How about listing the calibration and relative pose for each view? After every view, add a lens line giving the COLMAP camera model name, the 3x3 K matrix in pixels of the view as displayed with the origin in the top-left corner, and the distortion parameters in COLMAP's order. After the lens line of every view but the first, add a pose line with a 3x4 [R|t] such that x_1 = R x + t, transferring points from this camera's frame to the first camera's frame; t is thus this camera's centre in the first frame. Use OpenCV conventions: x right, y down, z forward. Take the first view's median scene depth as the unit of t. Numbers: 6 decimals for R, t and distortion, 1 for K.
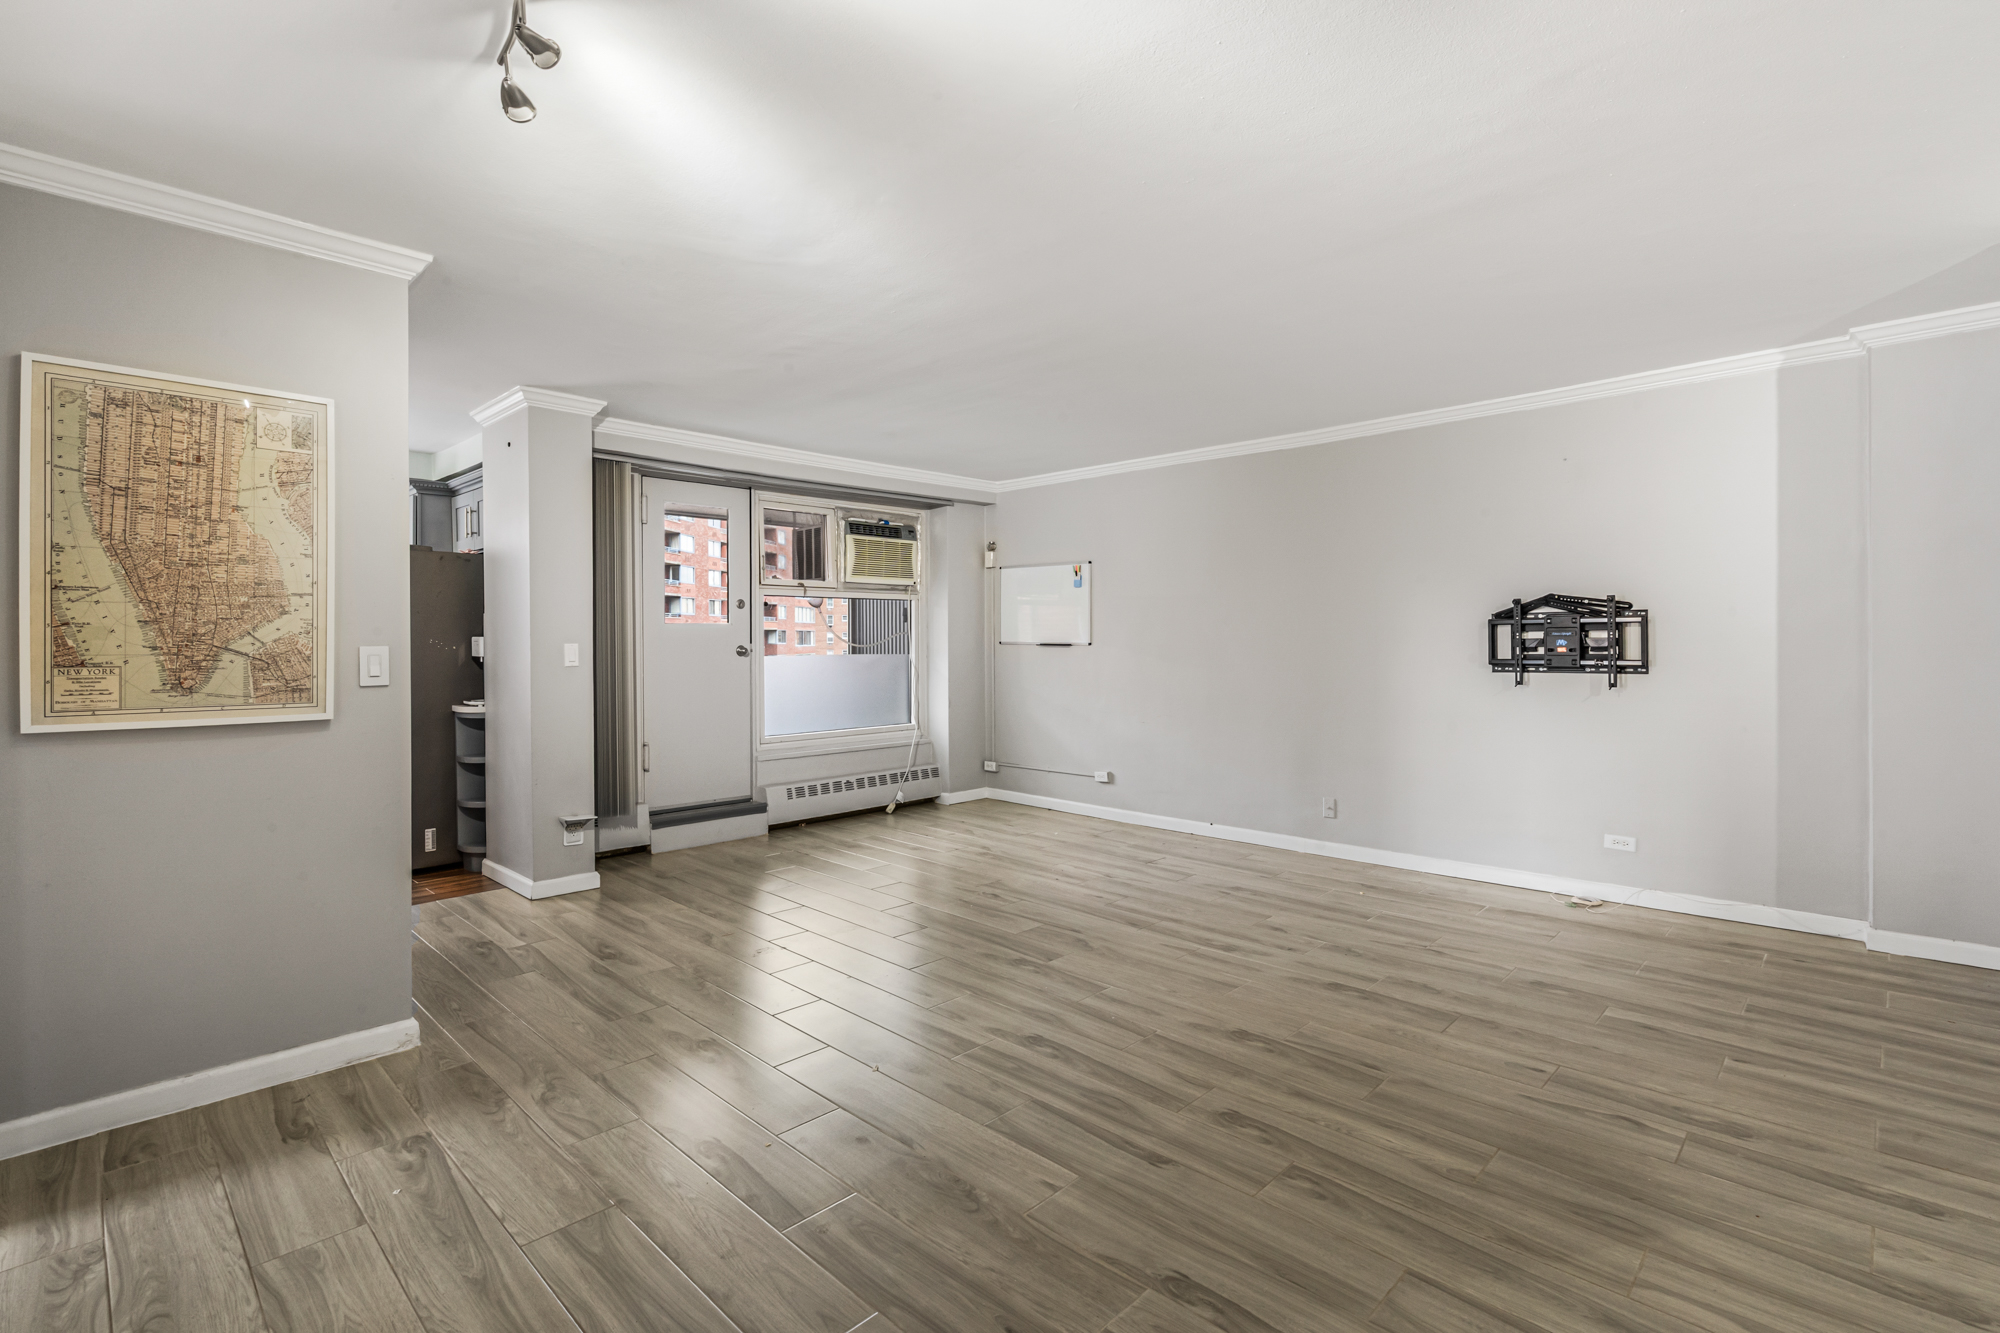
lens RADIAL K [[915.2, 0, 995.1], [0, 915.2, 649.8], [0, 0, 1]] dist [-0.001021, 0.000700]
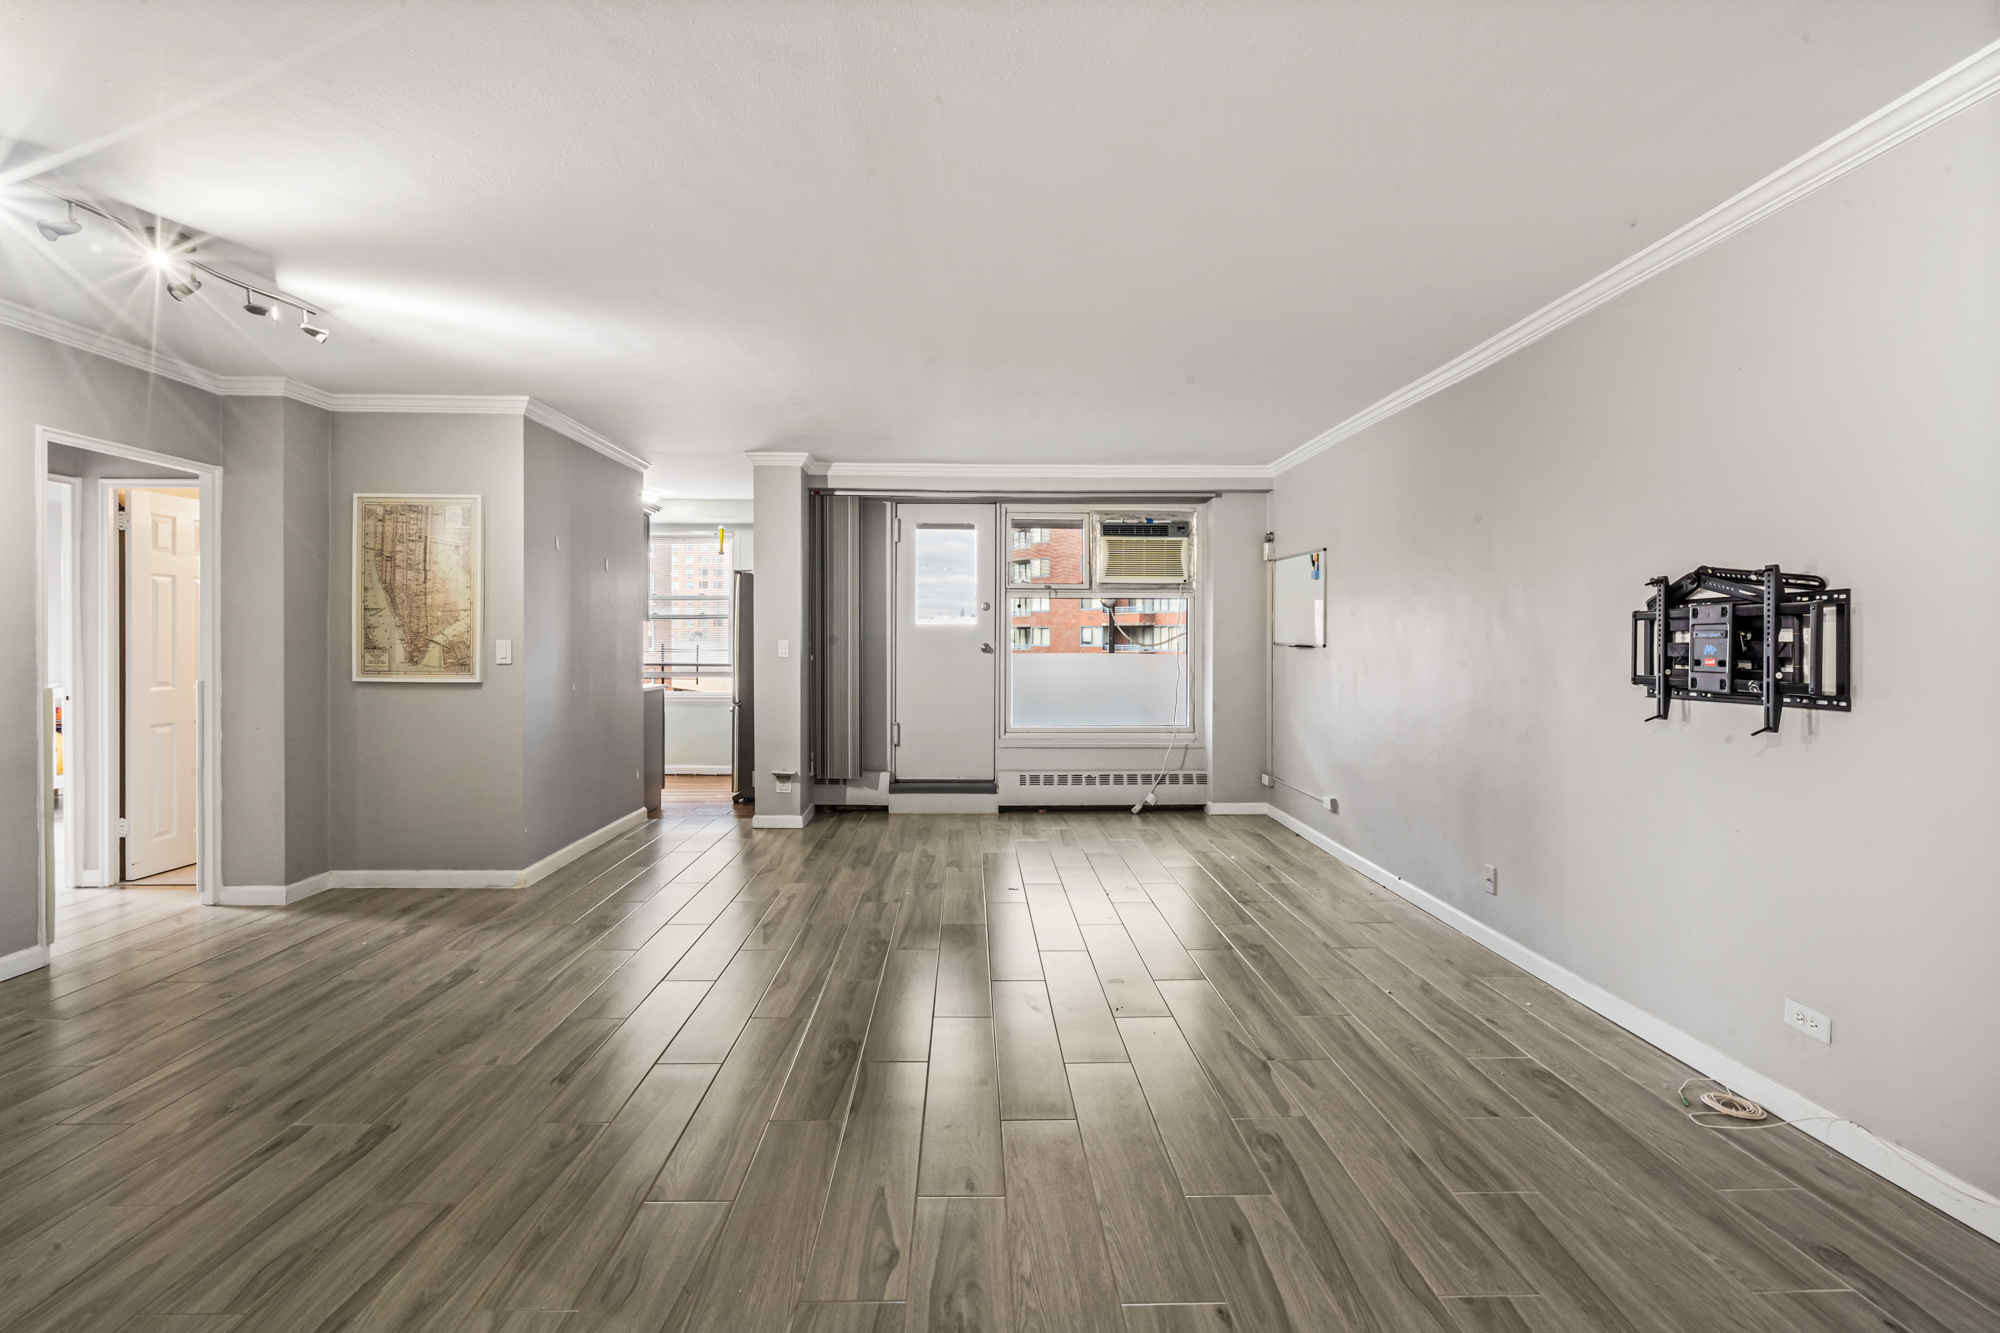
lens RADIAL K [[915.2, 0, 992.9], [0, 915.2, 643.8], [0, 0, 1]] dist [-0.001021, 0.000700]
pose [[0.717904, 0.009586, -0.696077, 0.819786], [-0.013574, 0.999908, -0.000229, -0.006081], [0.696010, 0.009613, 0.717968, 0.314674]]
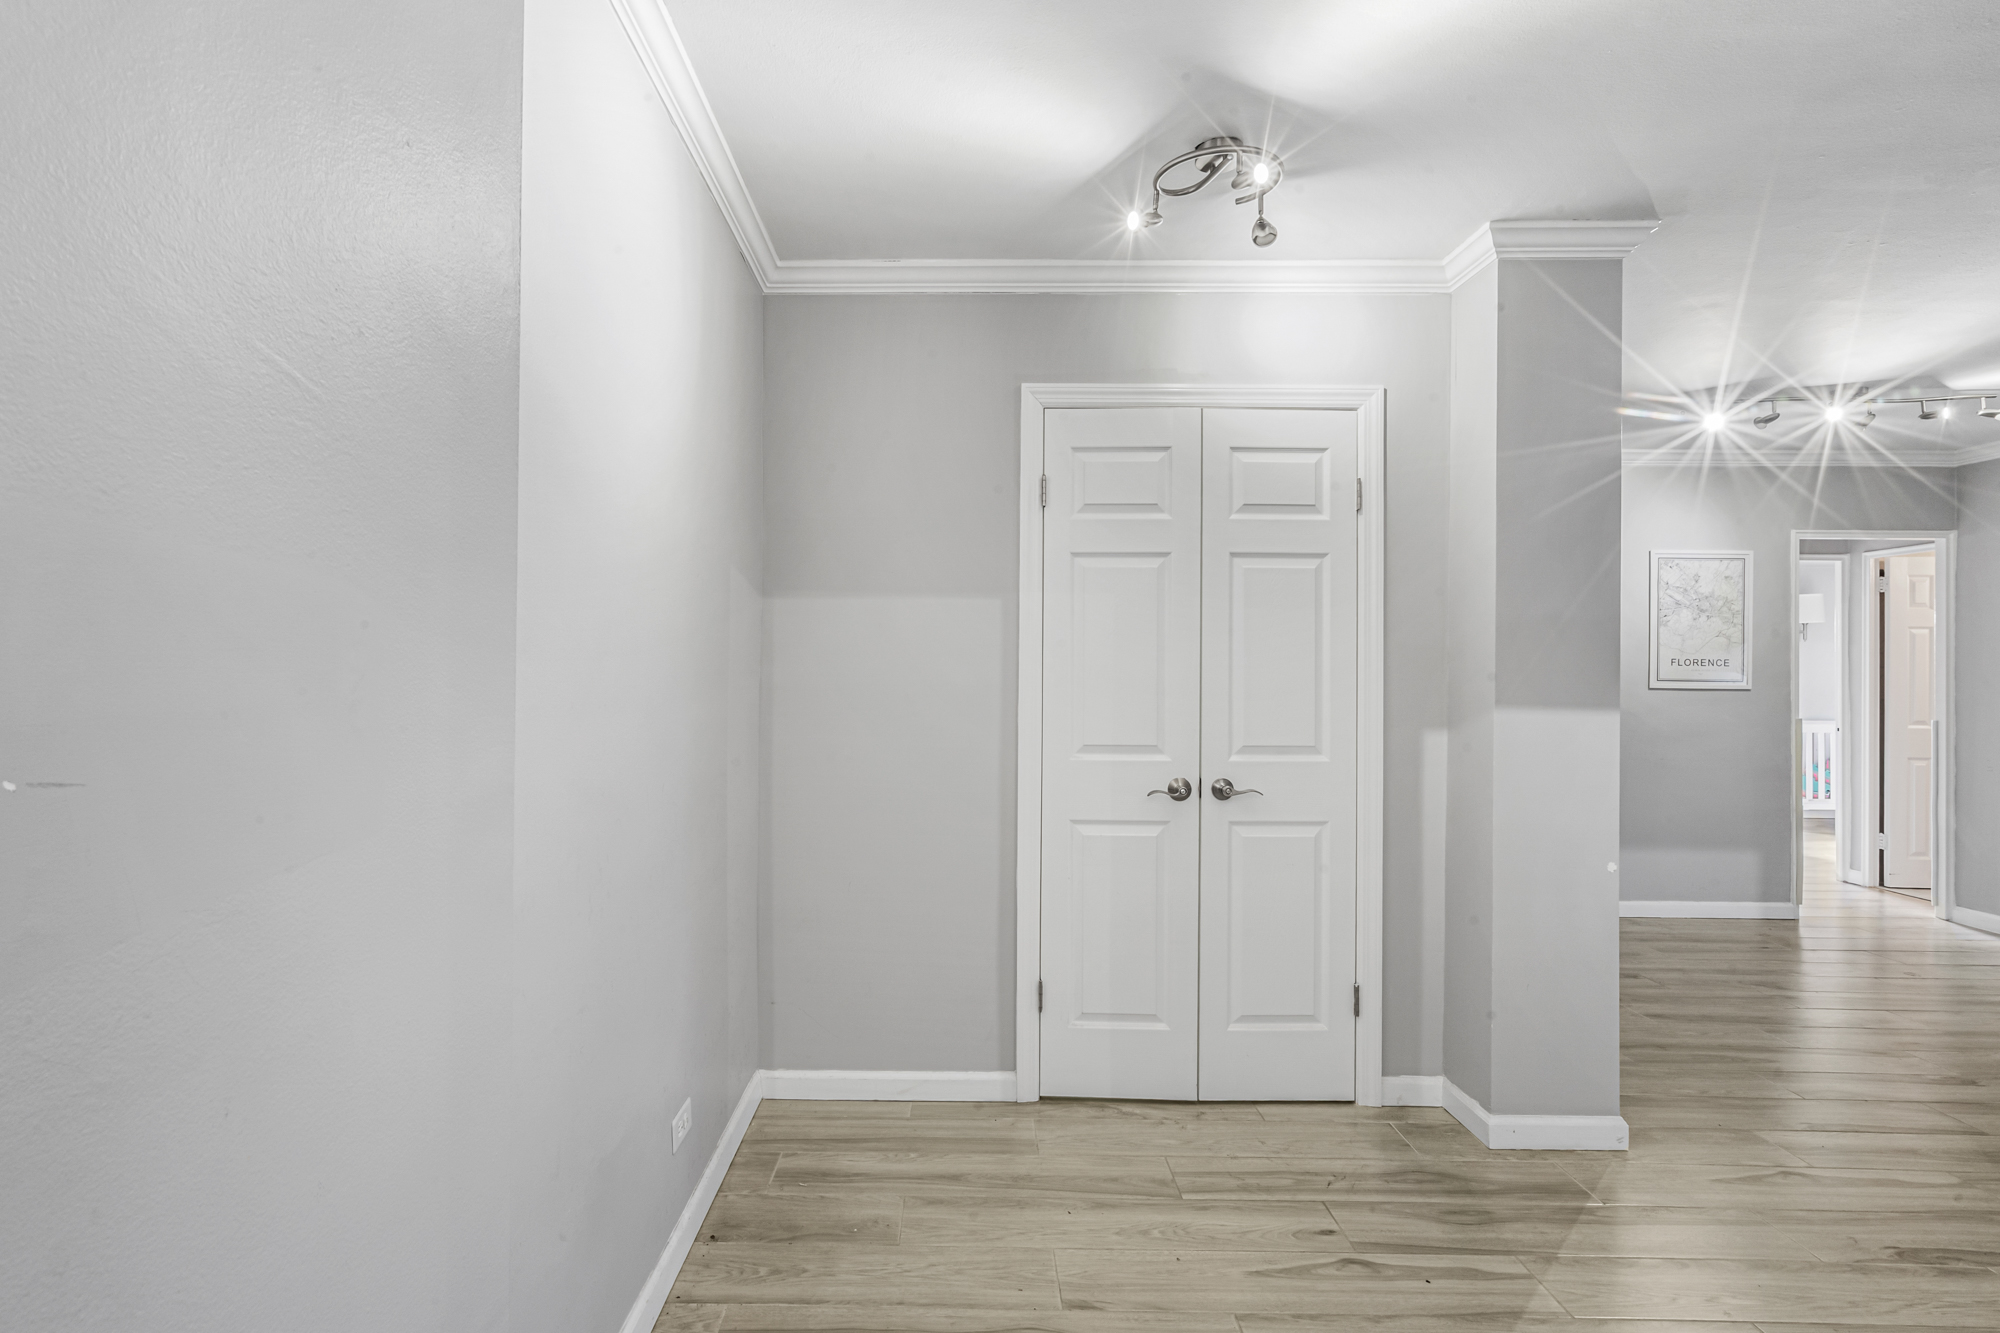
lens RADIAL K [[915.2, 0, 939.0], [0, 915.2, 662.7], [0, 0, 1]] dist [-0.001021, 0.000700]
pose [[-0.739647, -0.008289, -0.672944, 1.238141], [-0.013326, 0.999908, 0.002330, -0.013210], [0.672864, 0.010690, -0.739689, 0.451279]]
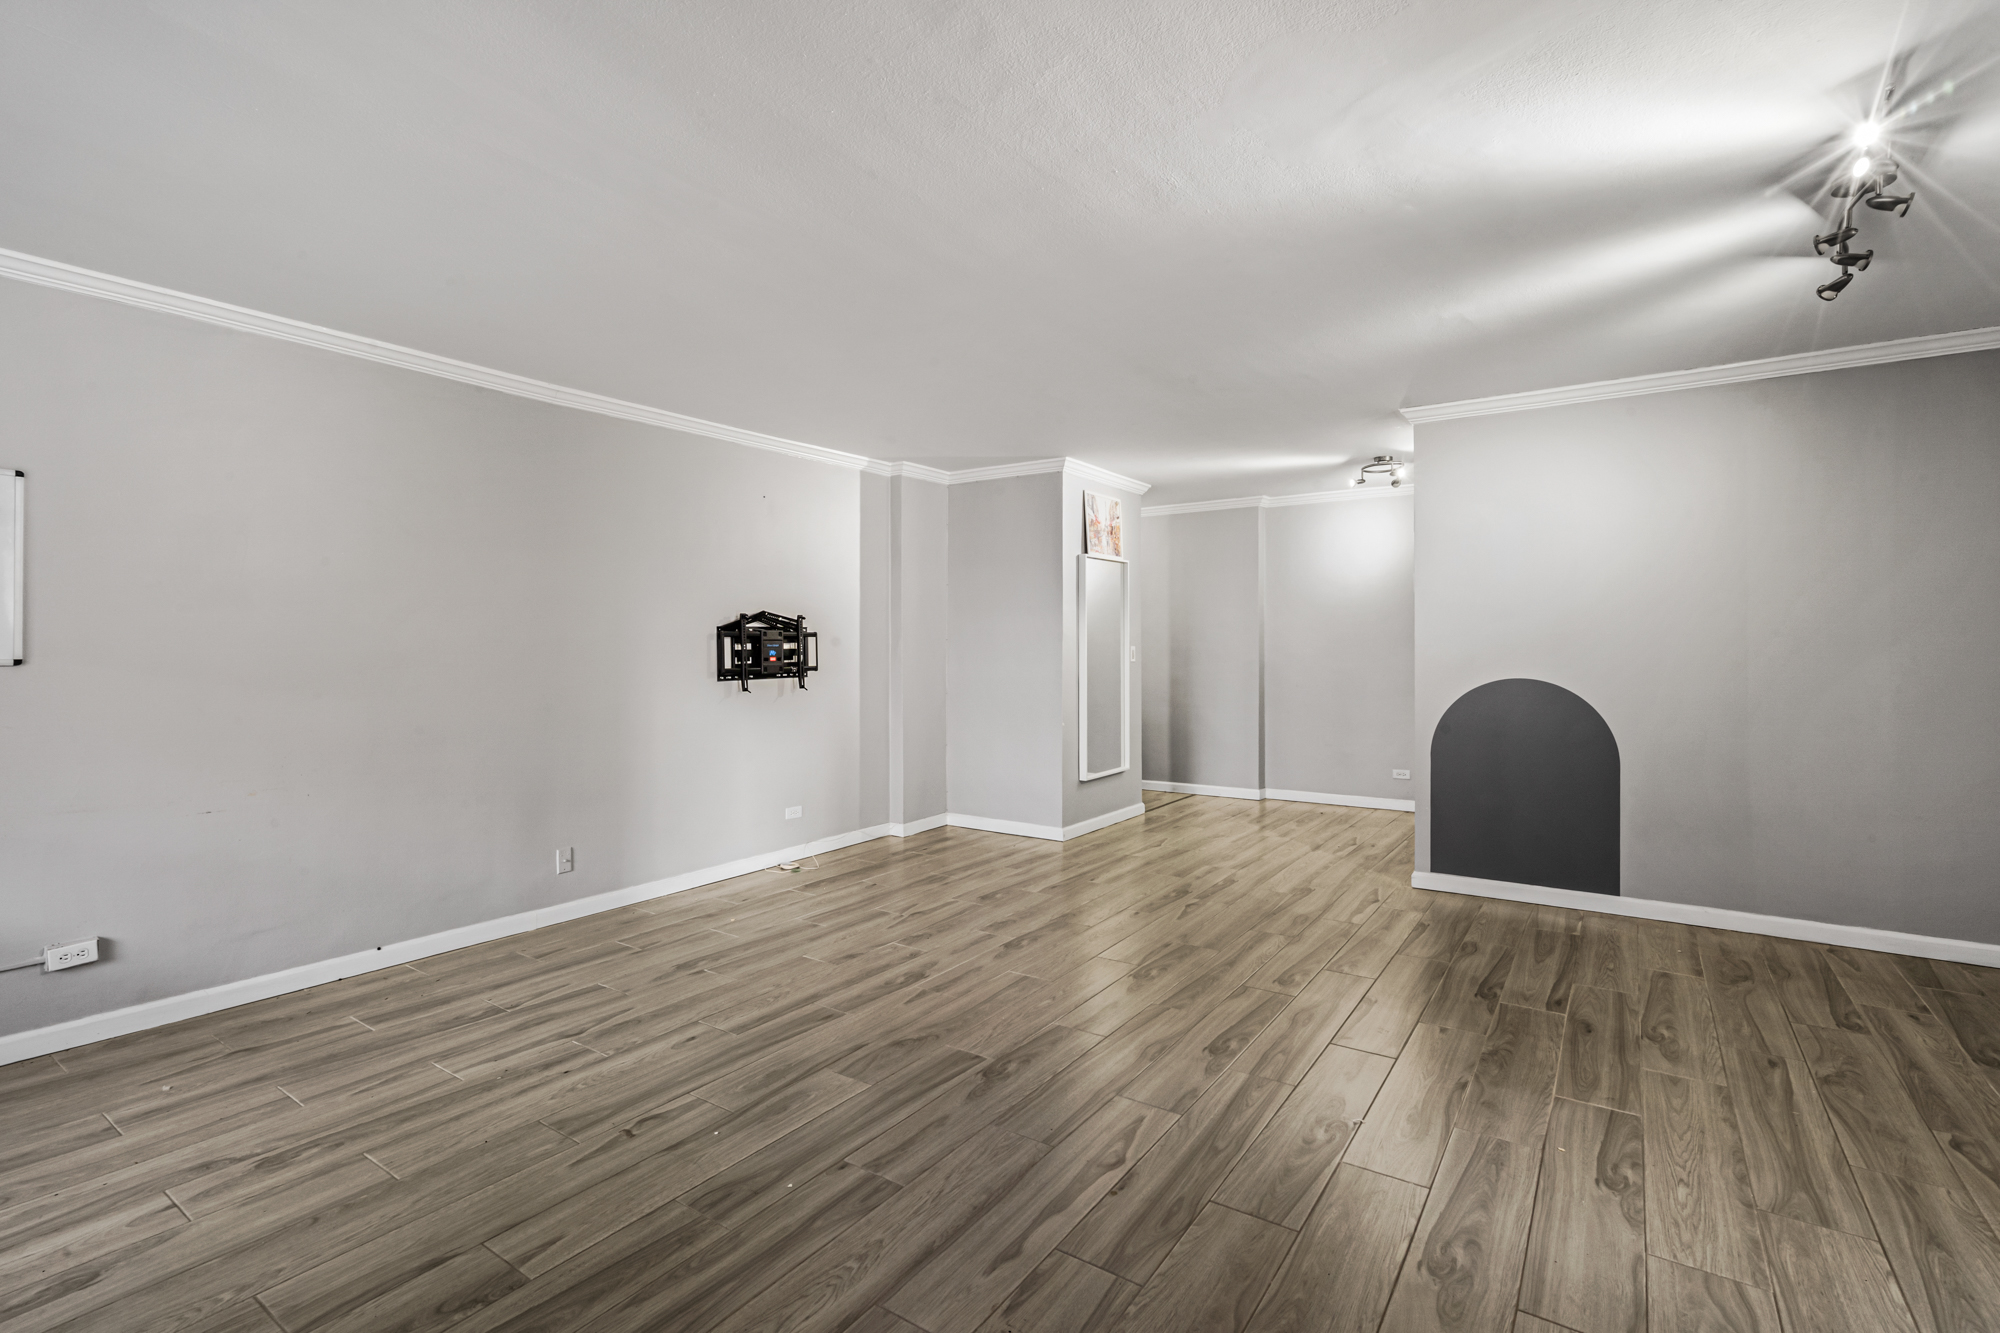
lens RADIAL K [[915.2, 0, 992.7], [0, 915.2, 653.1], [0, 0, 1]] dist [-0.001021, 0.000700]
pose [[-0.162359, 0.001407, 0.986731, -0.686276], [0.016588, 0.999862, 0.001304, -0.005062], [-0.986592, 0.016580, -0.162360, 1.071771]]
